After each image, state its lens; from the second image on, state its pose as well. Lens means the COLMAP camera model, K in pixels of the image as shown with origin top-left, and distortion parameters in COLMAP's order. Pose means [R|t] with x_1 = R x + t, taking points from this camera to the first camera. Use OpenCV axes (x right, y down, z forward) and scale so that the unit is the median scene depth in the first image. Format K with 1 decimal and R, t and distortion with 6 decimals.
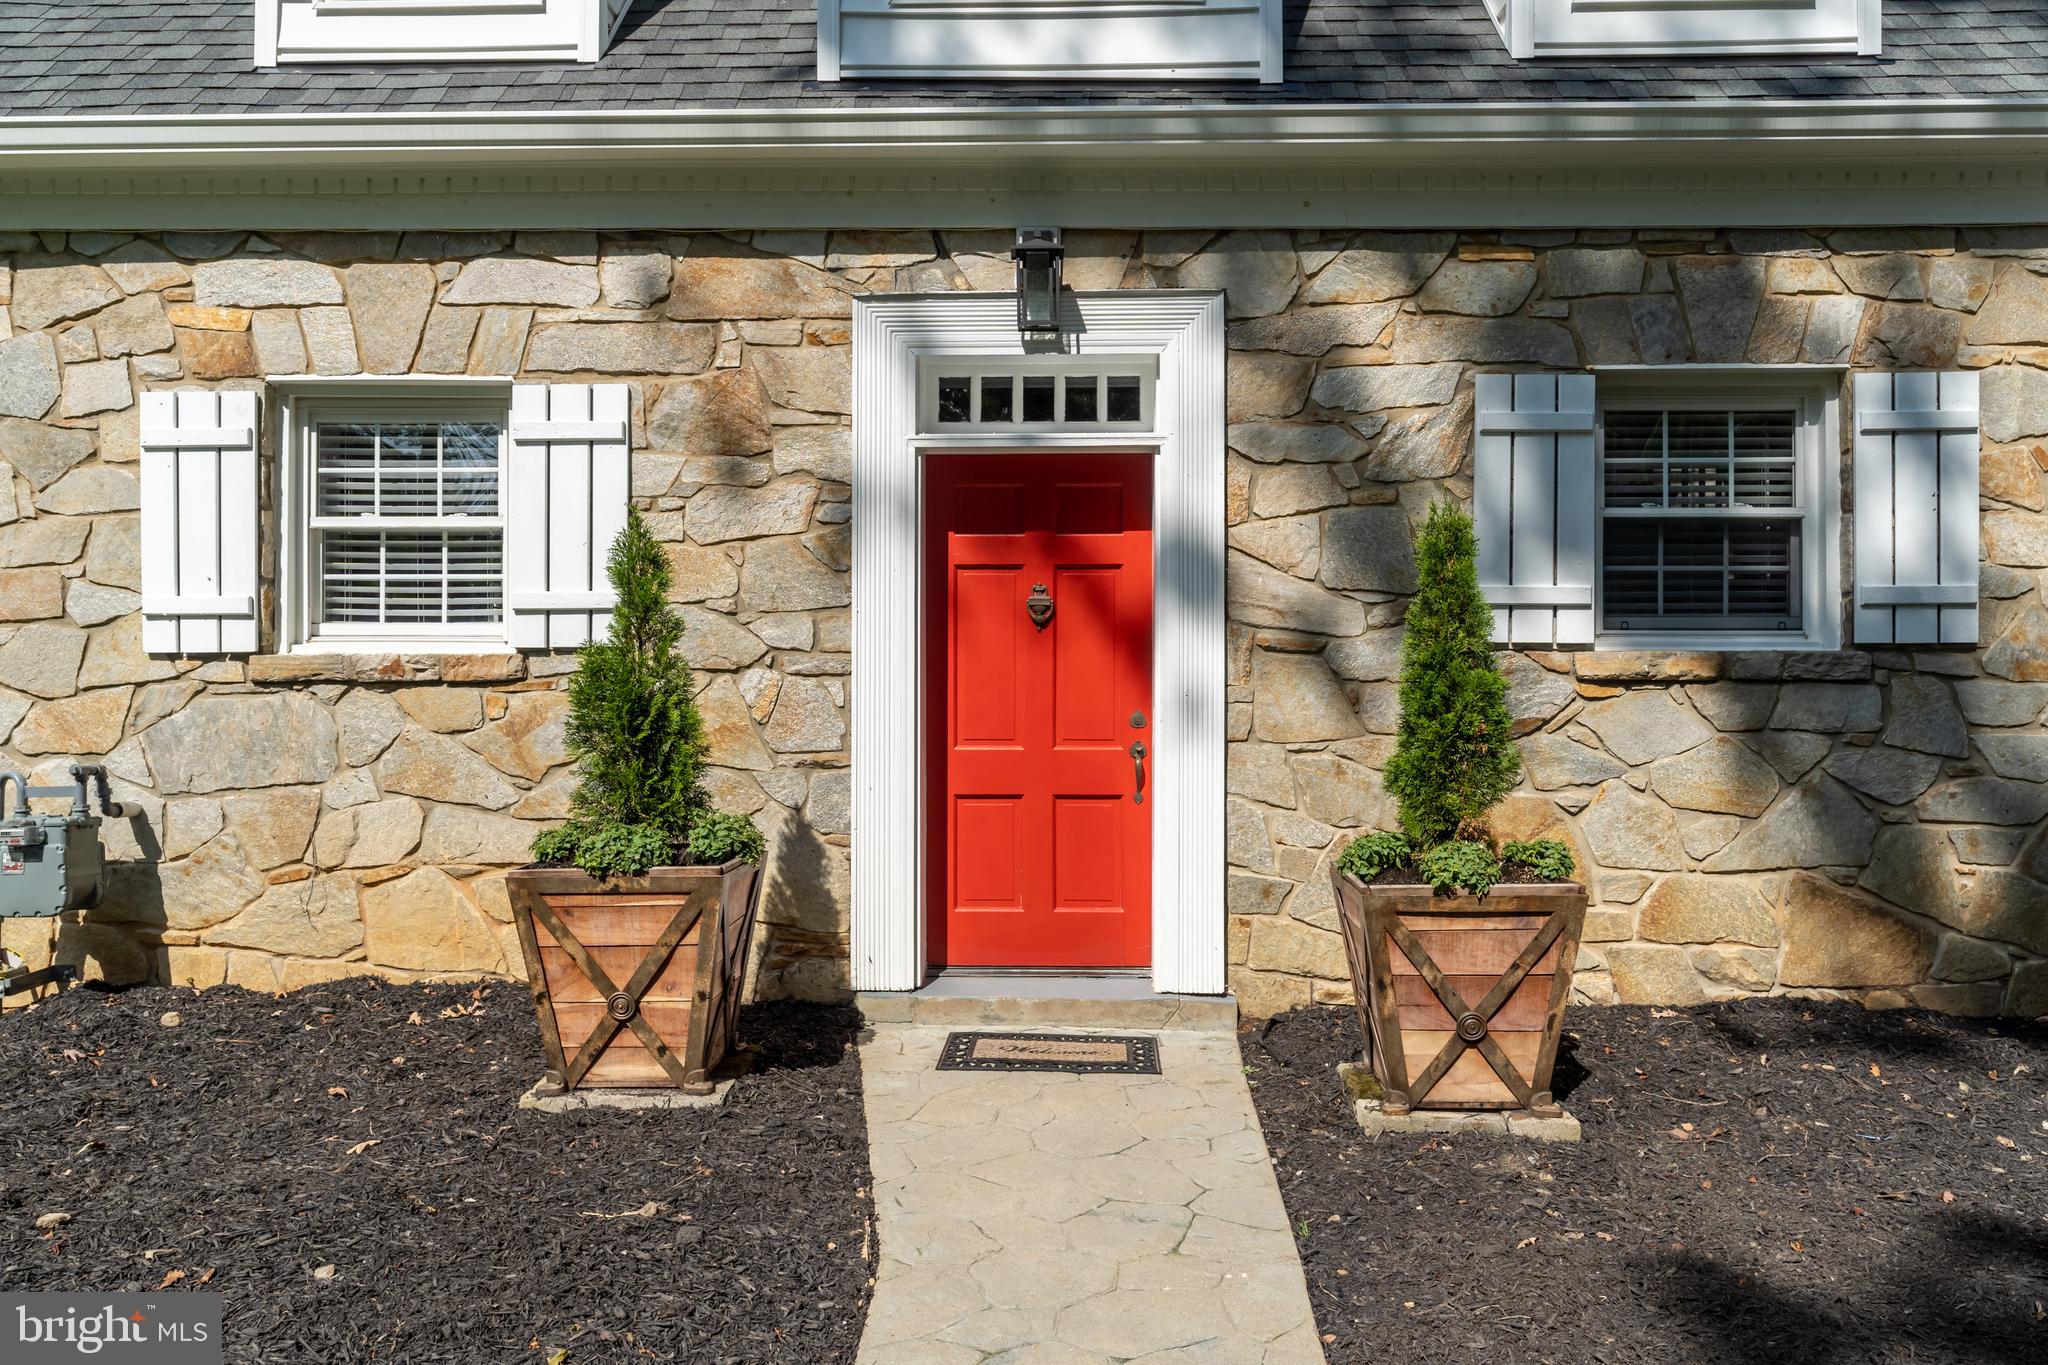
lens RADIAL K [[1392.2, 0, 1024.0], [0, 1392.2, 682.5], [0, 0, 1]] dist [-0.000033, 0.000083]
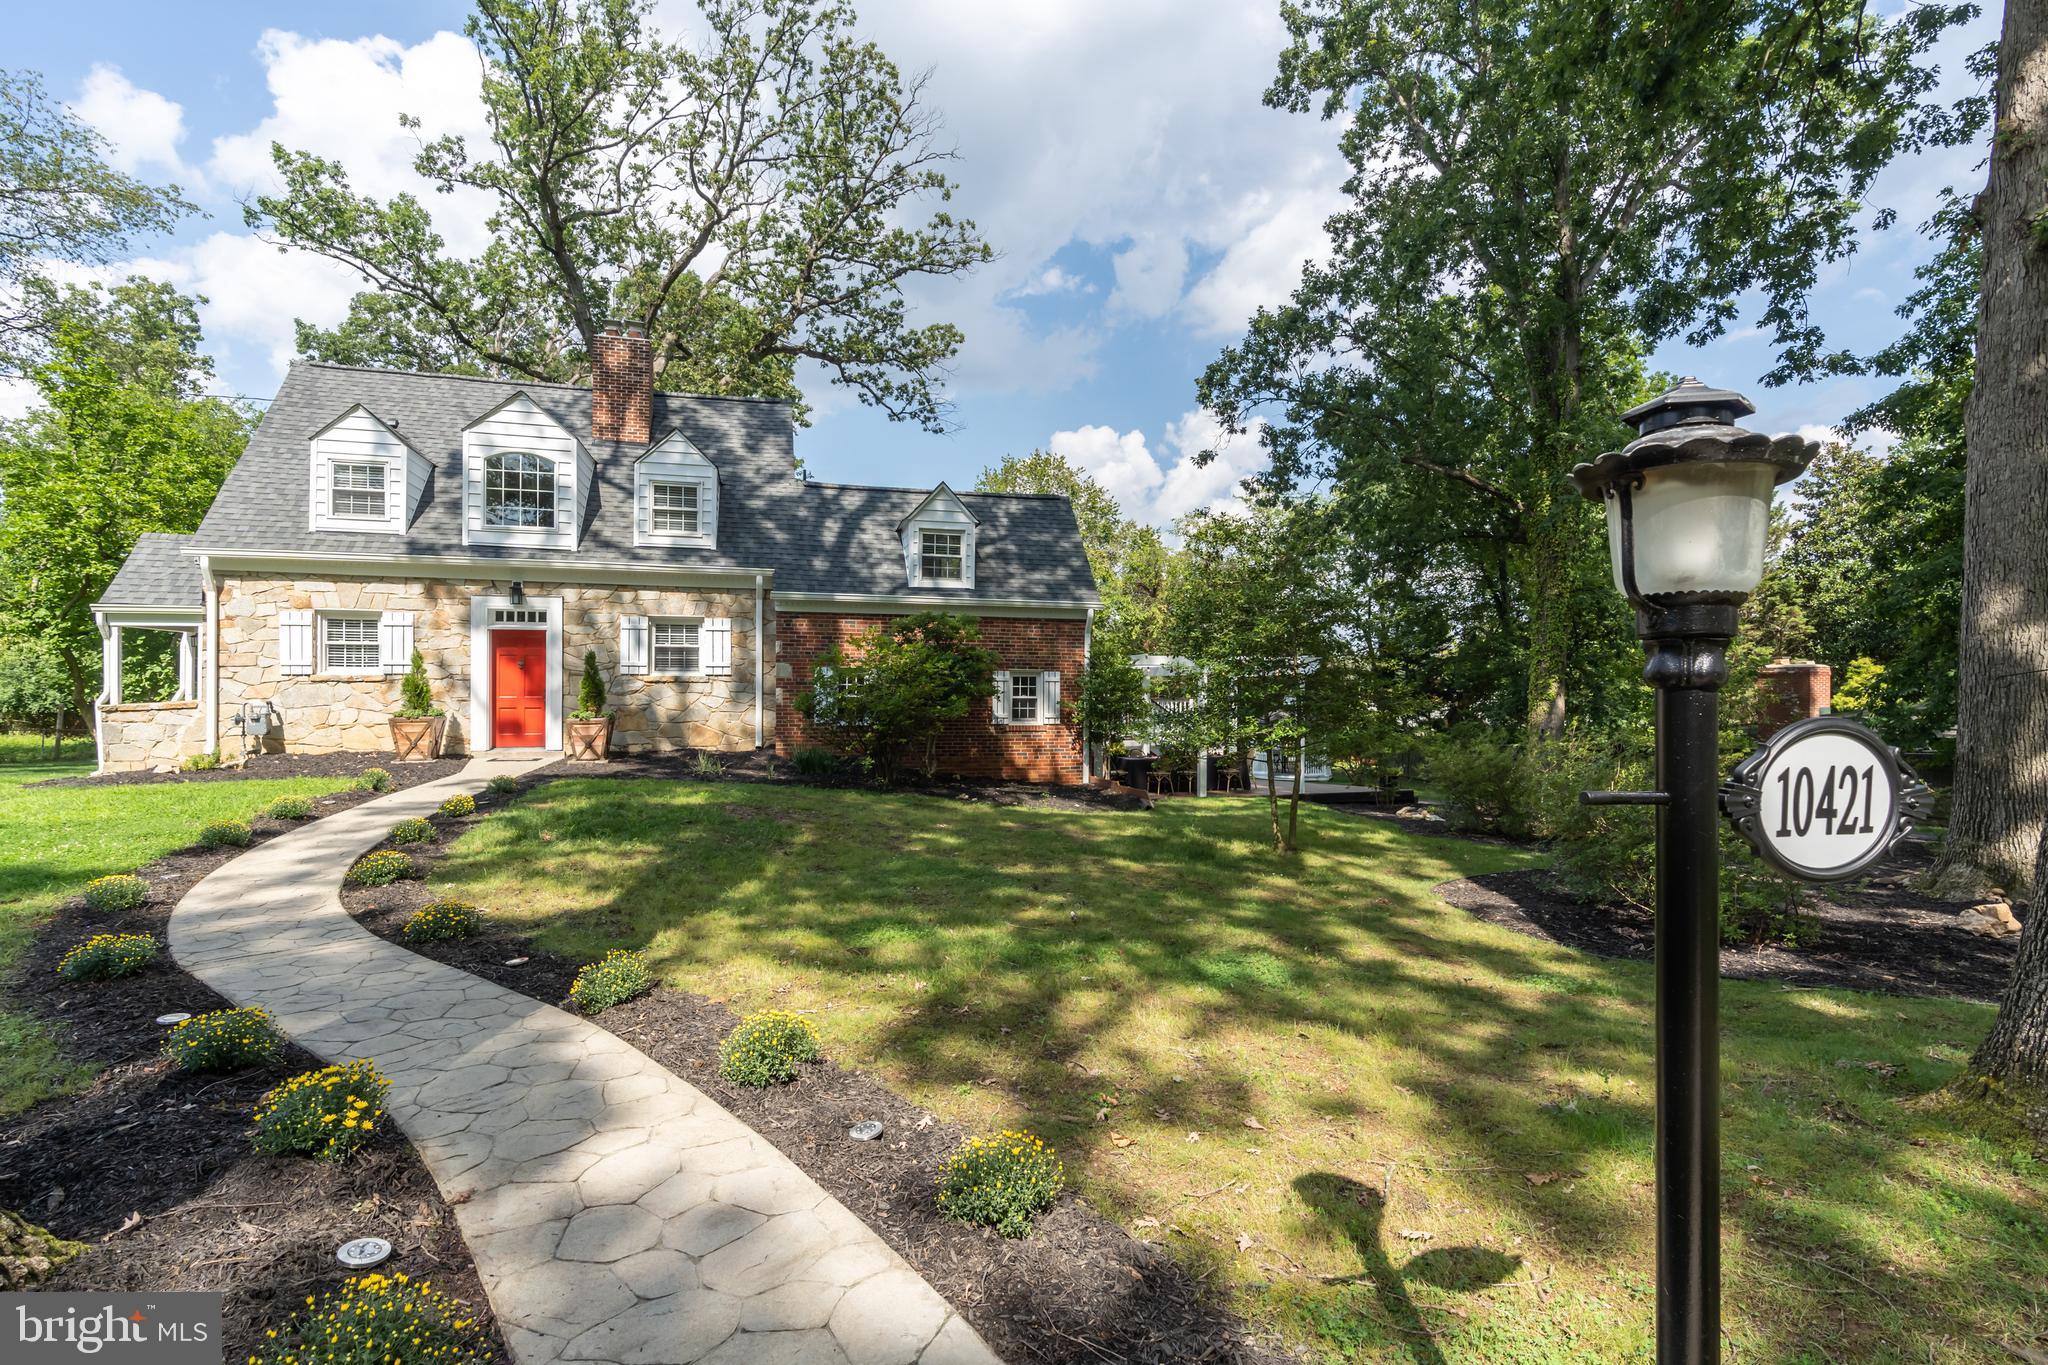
lens RADIAL K [[949.5, 0, 1024.0], [0, 949.5, 682.5], [0, 0, 1]] dist [-0.004097, 0.000640]
pose [[0.953603, 0.002016, 0.301059, 0.635596], [-0.004488, 0.999962, 0.007521, -0.027704], [-0.301032, -0.008523, 0.953576, -2.372072]]
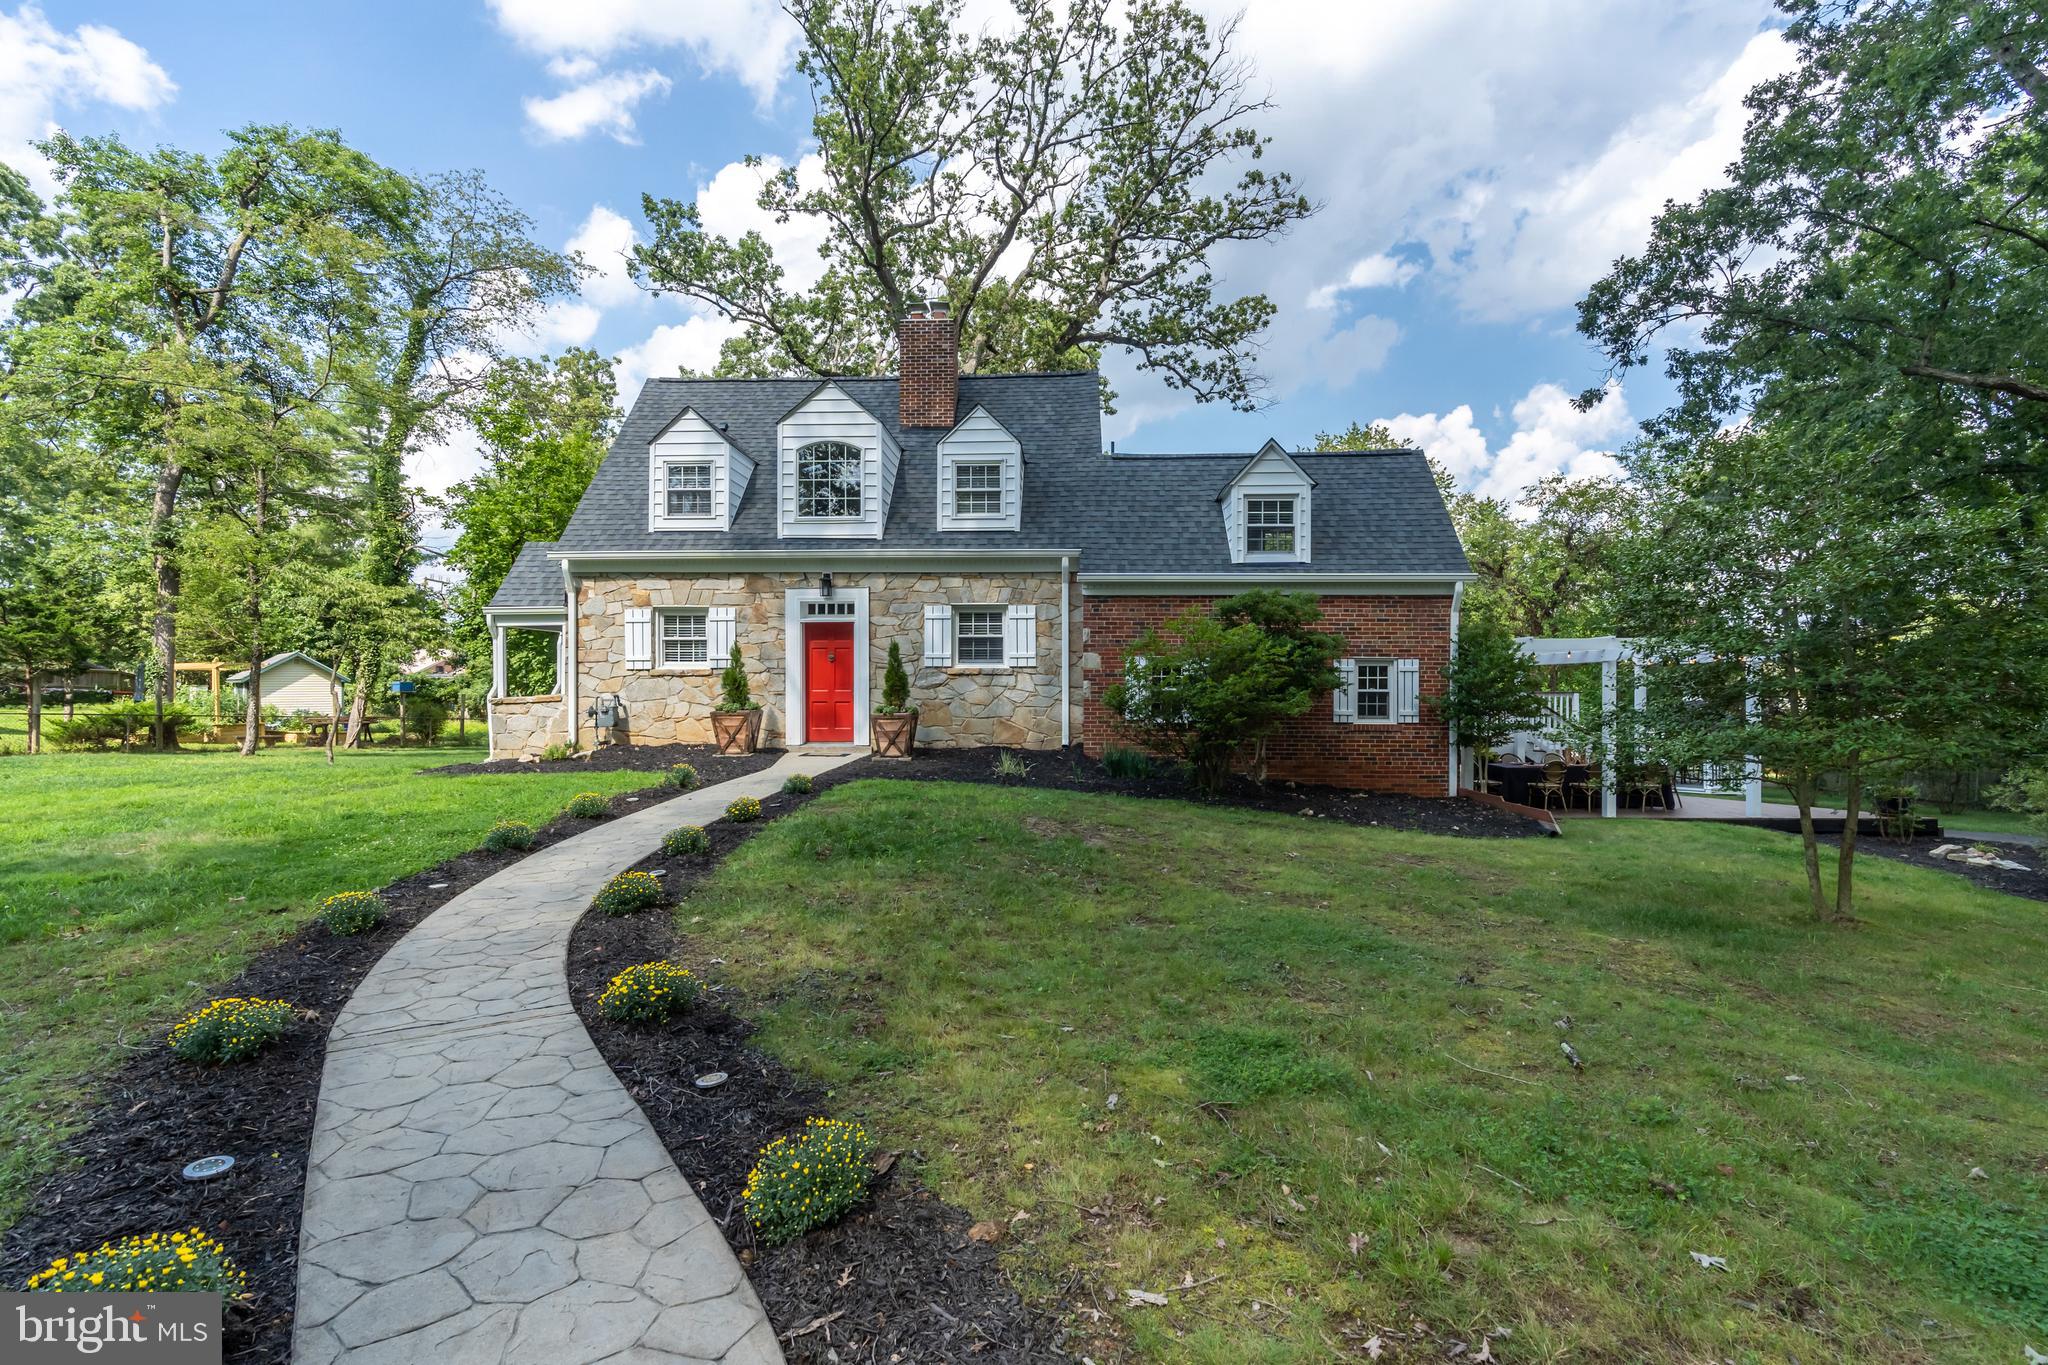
lens RADIAL K [[935.7, 0, 1024.0], [0, 935.7, 682.5], [0, 0, 1]] dist [-0.020427, -0.000037]
pose [[0.999912, -0.003189, -0.012860, 0.657319], [0.003355, 0.999911, 0.012879, -0.012834], [0.012817, -0.012921, 0.999834, -1.916886]]
